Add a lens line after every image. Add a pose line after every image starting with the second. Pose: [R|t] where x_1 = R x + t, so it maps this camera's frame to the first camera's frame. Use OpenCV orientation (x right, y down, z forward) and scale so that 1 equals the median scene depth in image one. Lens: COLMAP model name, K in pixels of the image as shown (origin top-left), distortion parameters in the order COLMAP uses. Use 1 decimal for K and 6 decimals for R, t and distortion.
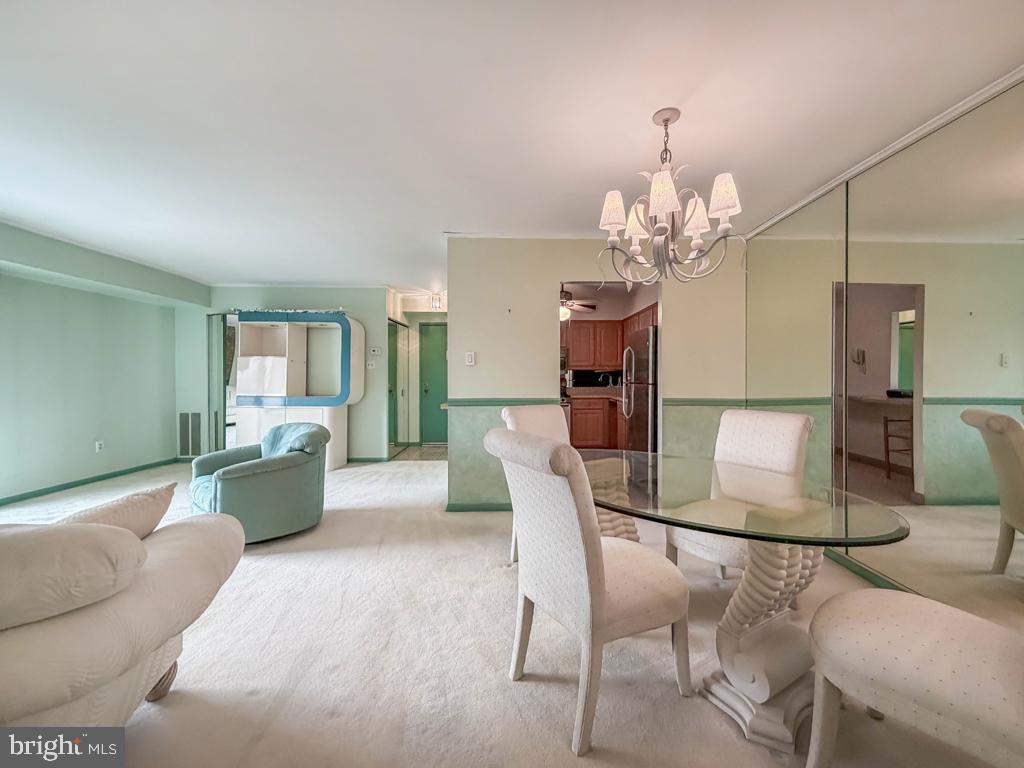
lens RADIAL K [[422.4, 0, 512.6], [0, 422.4, 385.4], [0, 0, 1]] dist [-0.007463, 0.000212]
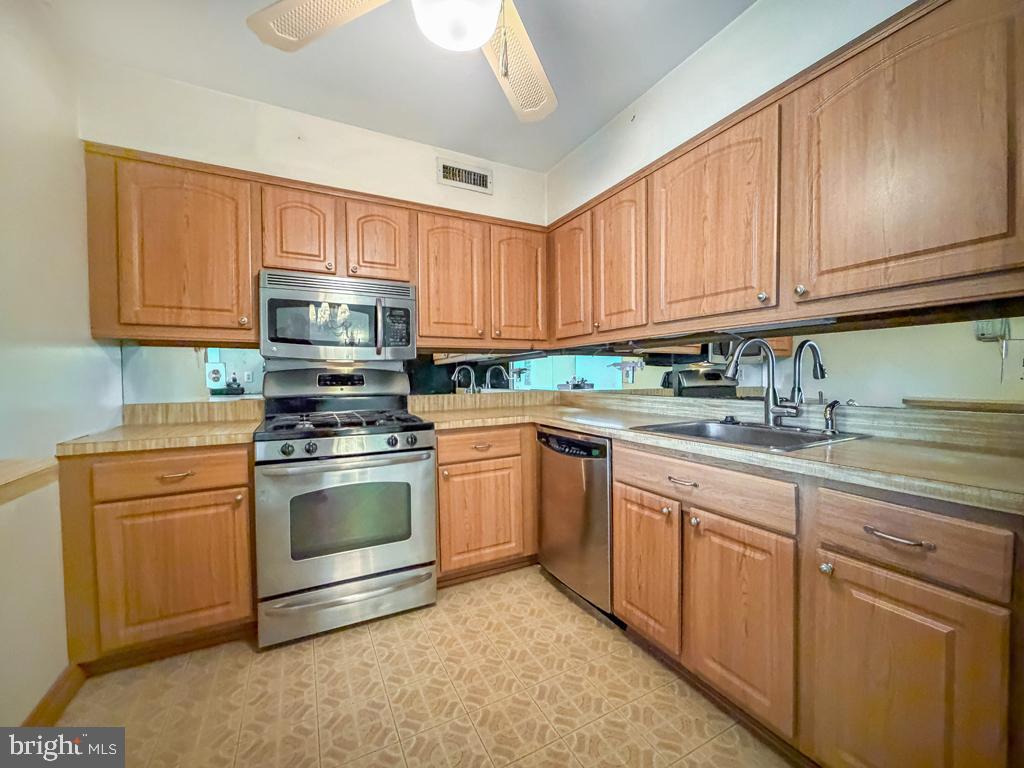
lens RADIAL K [[422.4, 0, 512.6], [0, 422.4, 385.4], [0, 0, 1]] dist [-0.007463, 0.000212]
pose [[0.887368, -0.020643, 0.460599, 0.024786], [0.021659, 0.999761, 0.003079, -0.002644], [-0.460553, 0.007244, 0.887603, 0.395876]]
